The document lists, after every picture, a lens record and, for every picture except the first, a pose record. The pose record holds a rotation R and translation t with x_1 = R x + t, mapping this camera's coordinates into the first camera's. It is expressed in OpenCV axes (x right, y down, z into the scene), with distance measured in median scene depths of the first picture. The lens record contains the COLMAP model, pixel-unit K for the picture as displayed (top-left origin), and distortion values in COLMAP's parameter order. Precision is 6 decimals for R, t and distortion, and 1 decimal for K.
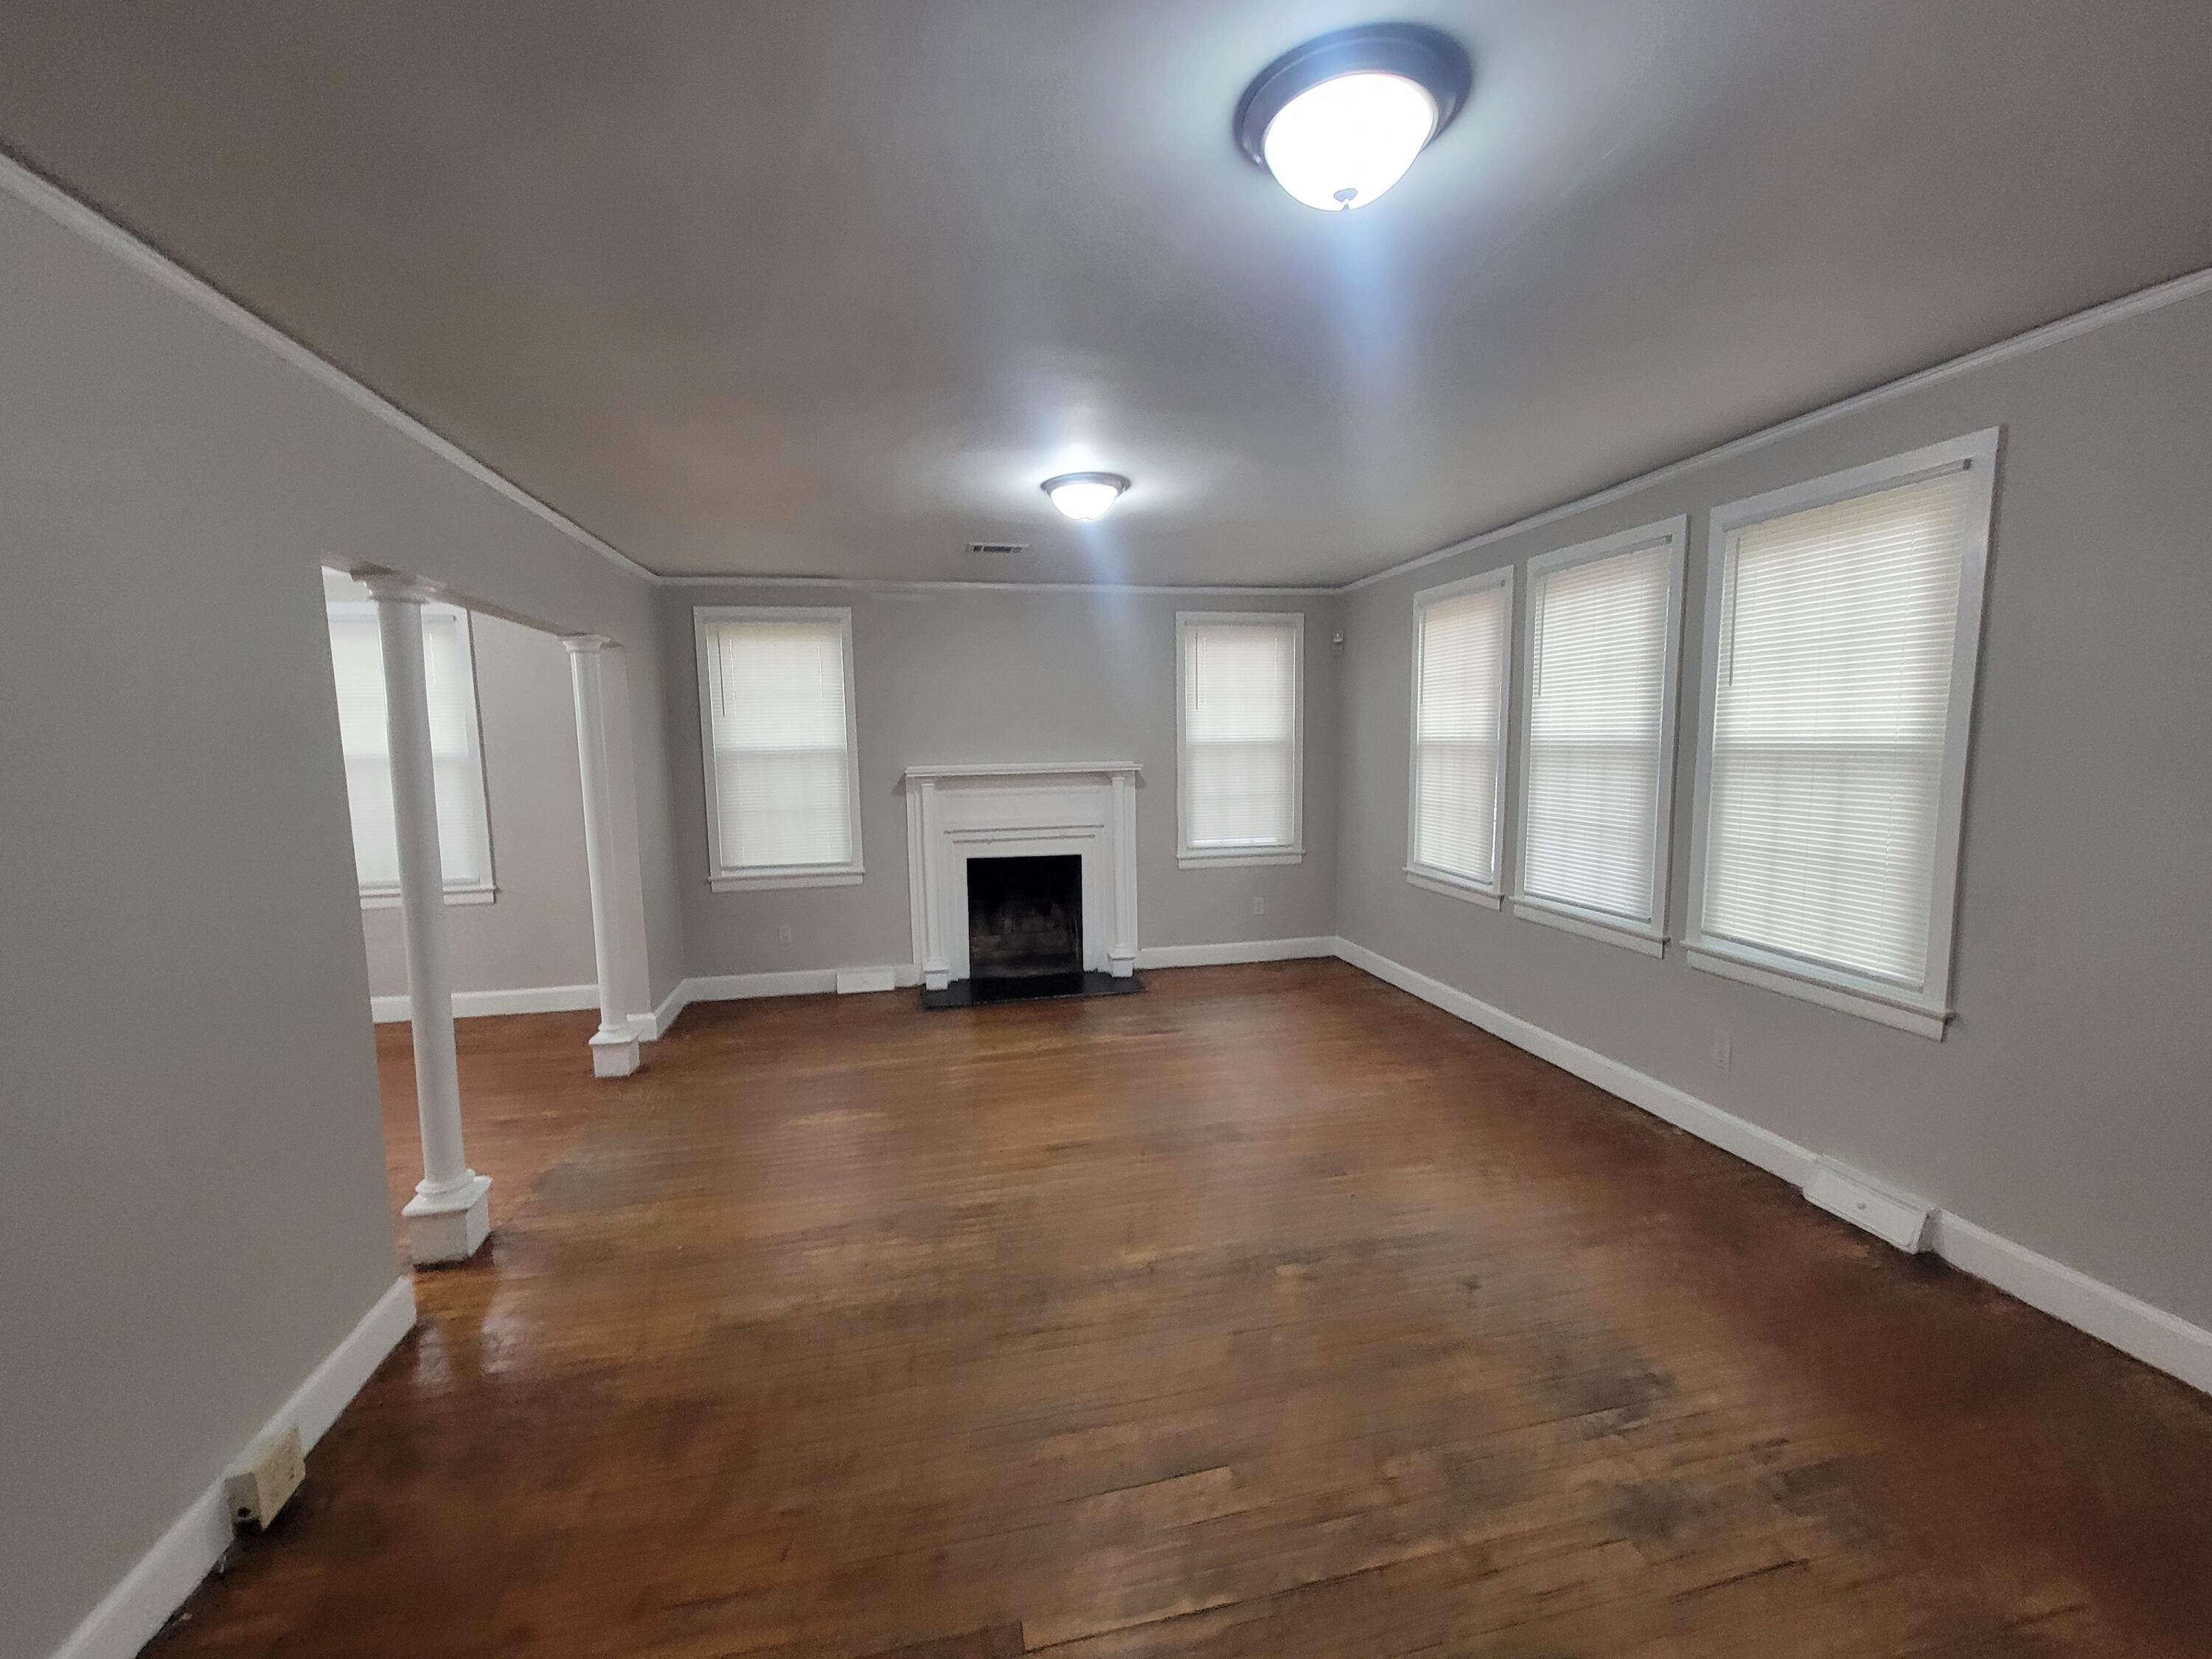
lens RADIAL K [[903.7, 0, 1107.5], [0, 903.7, 844.5], [0, 0, 1]] dist [-0.000406, 0.000185]
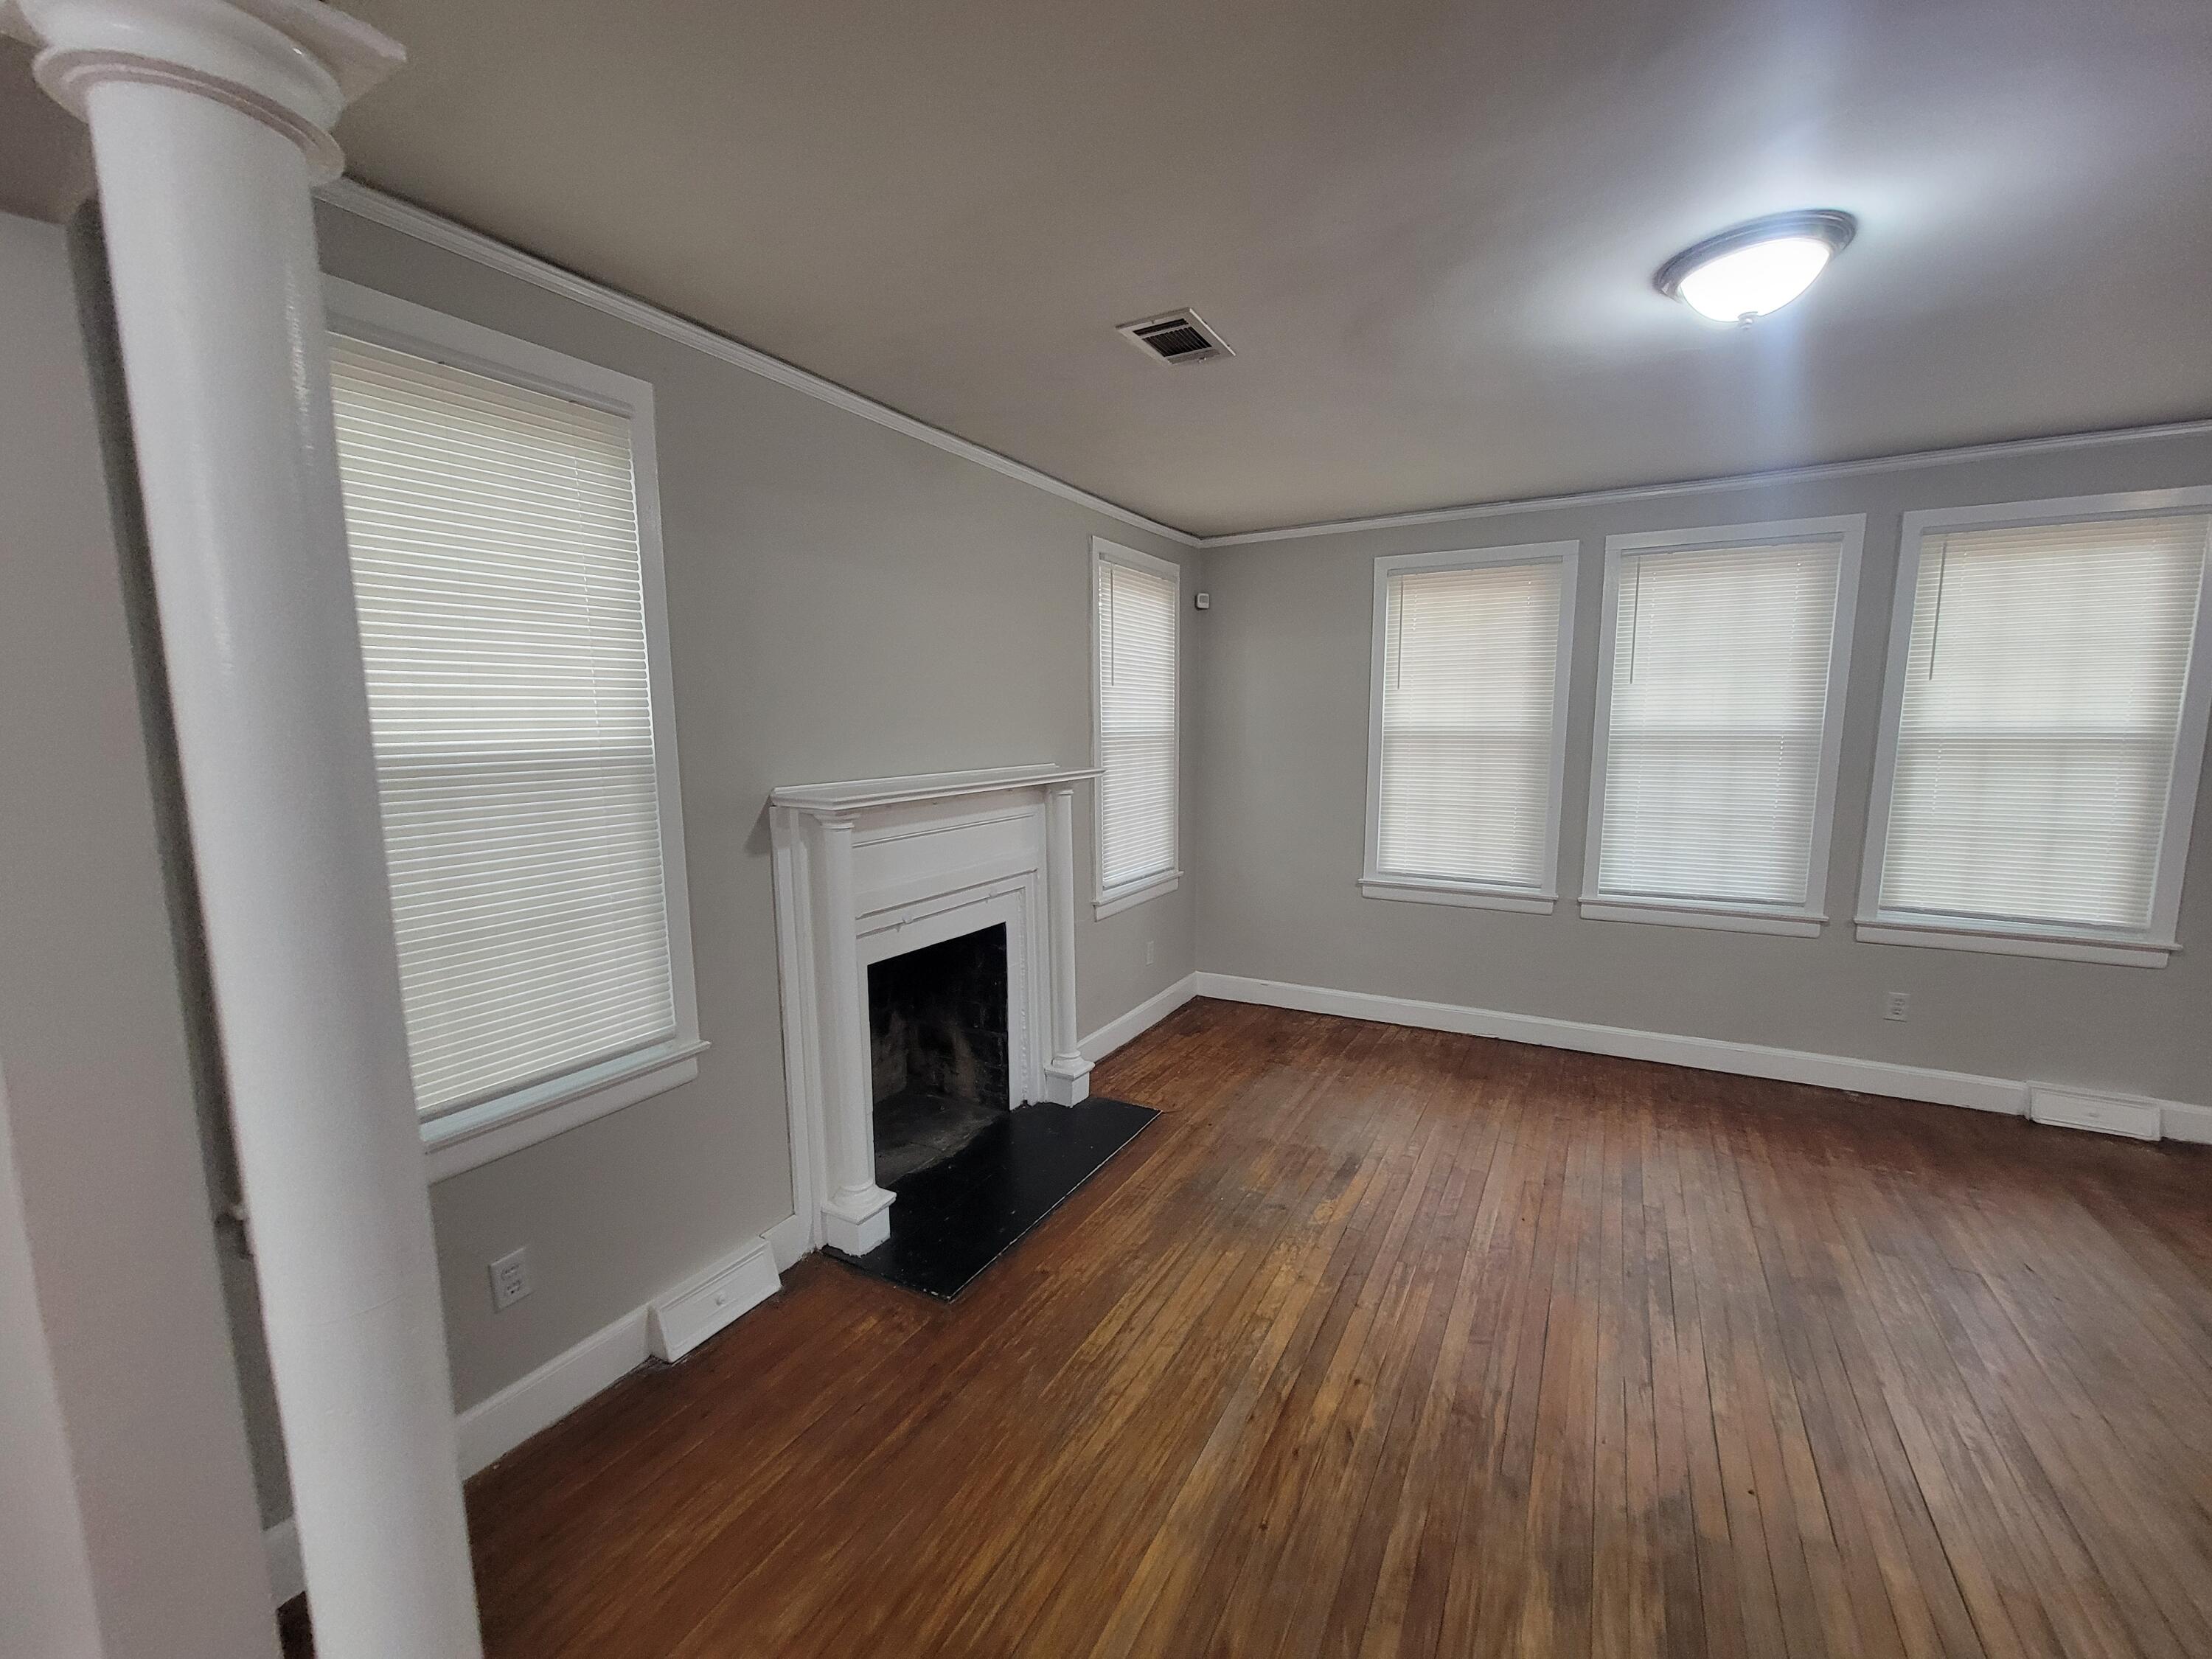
lens RADIAL K [[903.7, 0, 1107.5], [0, 903.7, 844.5], [0, 0, 1]] dist [-0.000406, 0.000185]
pose [[0.656199, -0.092472, 0.748901, -0.586495], [0.086183, 0.995153, 0.047364, -0.085270], [-0.749651, 0.033462, 0.660987, 0.761112]]
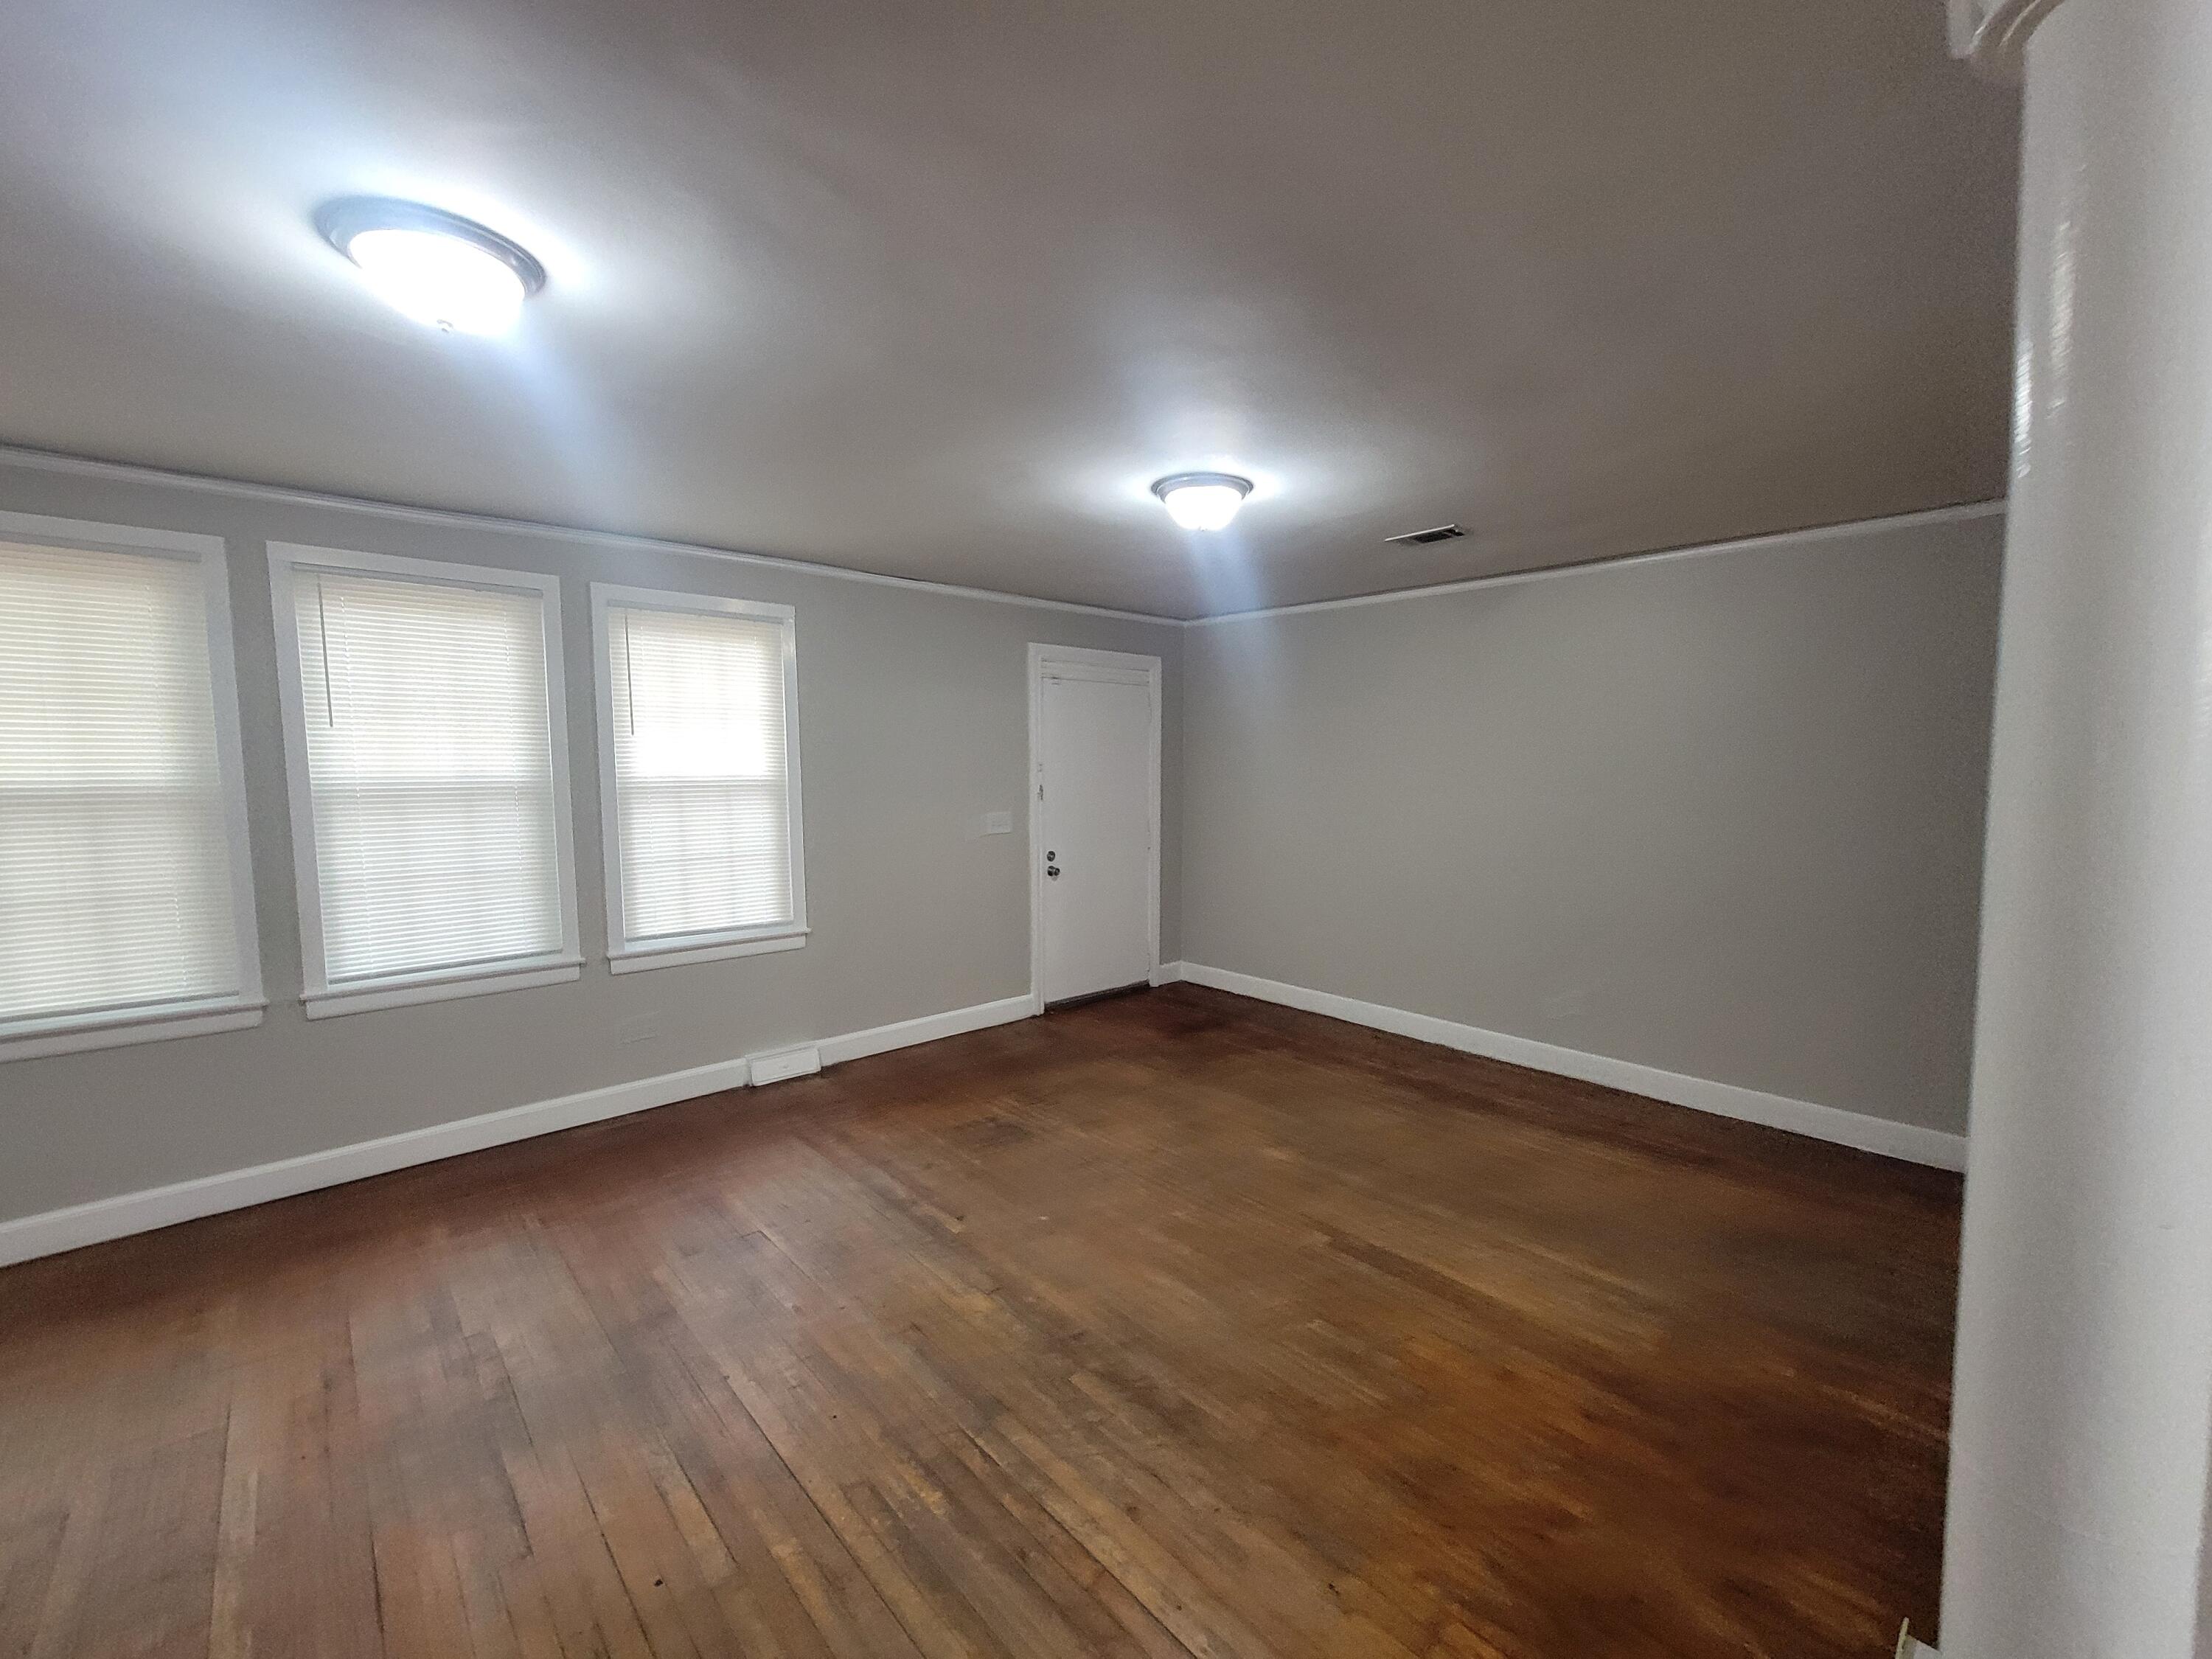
lens RADIAL K [[903.7, 0, 1107.5], [0, 903.7, 844.5], [0, 0, 1]] dist [-0.000406, 0.000185]
pose [[-0.506039, -0.059199, 0.860476, -0.523192], [0.114524, 0.984196, 0.135062, -0.089009], [-0.854873, 0.166892, -0.491262, 0.796414]]
